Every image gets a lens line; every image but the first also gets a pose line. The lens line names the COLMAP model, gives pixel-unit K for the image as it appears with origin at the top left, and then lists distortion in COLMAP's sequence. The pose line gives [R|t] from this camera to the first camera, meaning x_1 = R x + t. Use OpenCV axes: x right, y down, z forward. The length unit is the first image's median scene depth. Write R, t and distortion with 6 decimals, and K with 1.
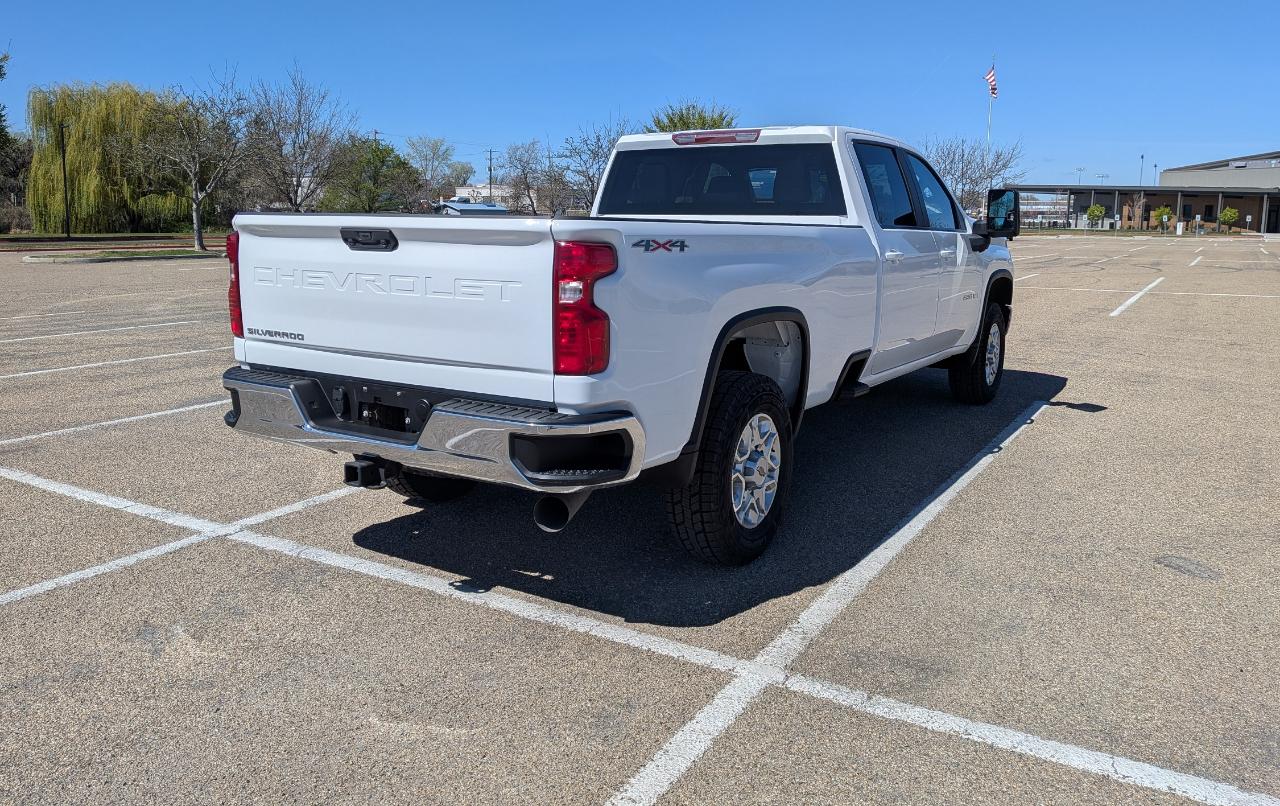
lens RADIAL K [[967.5, 0, 671.1], [0, 967.5, 376.8], [0, 0, 1]] dist [0.077050, -0.136335]
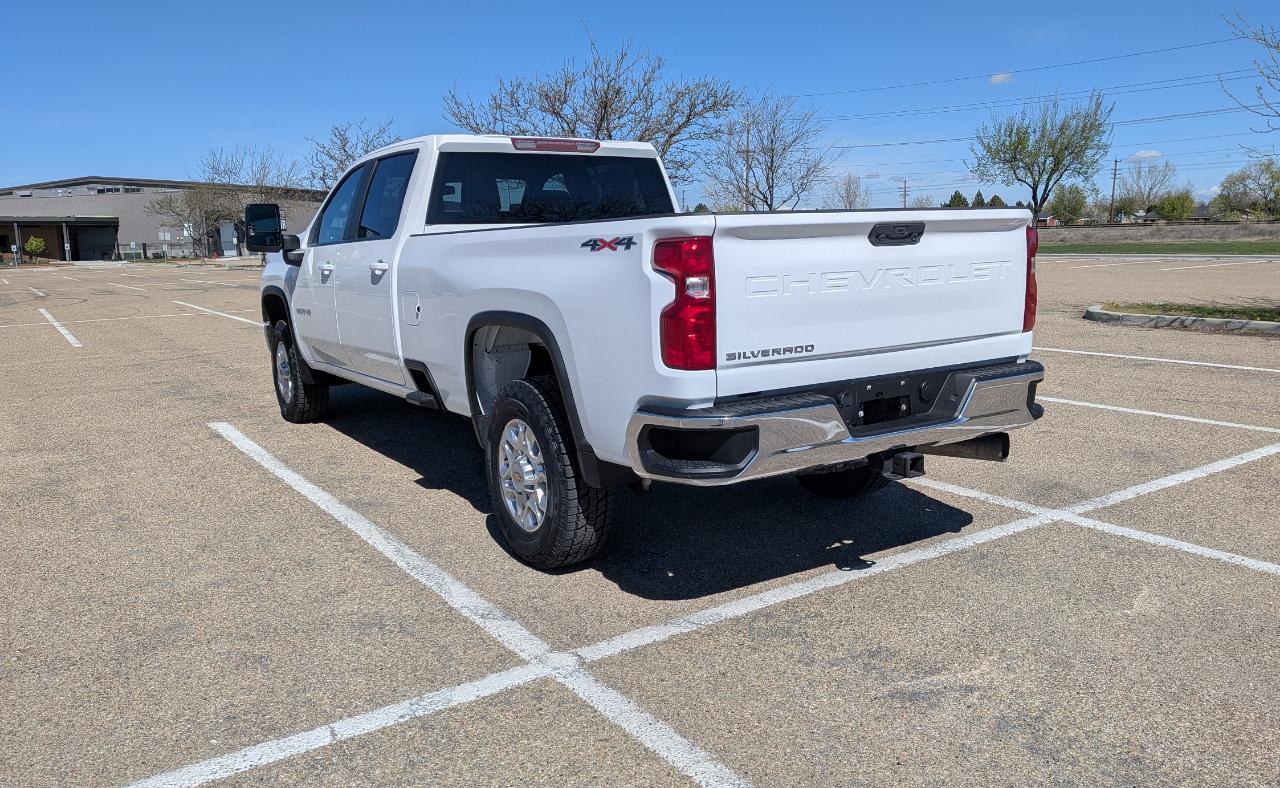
lens RADIAL K [[952.8, 0, 638.5], [0, 952.8, 419.7], [0, 0, 1]] dist [0.031119, -0.005839]
pose [[0.437419, -0.188833, 0.879208, -1.171588], [0.175742, 0.976802, 0.122360, -0.106234], [-0.881918, 0.100992, 0.460458, 0.701993]]
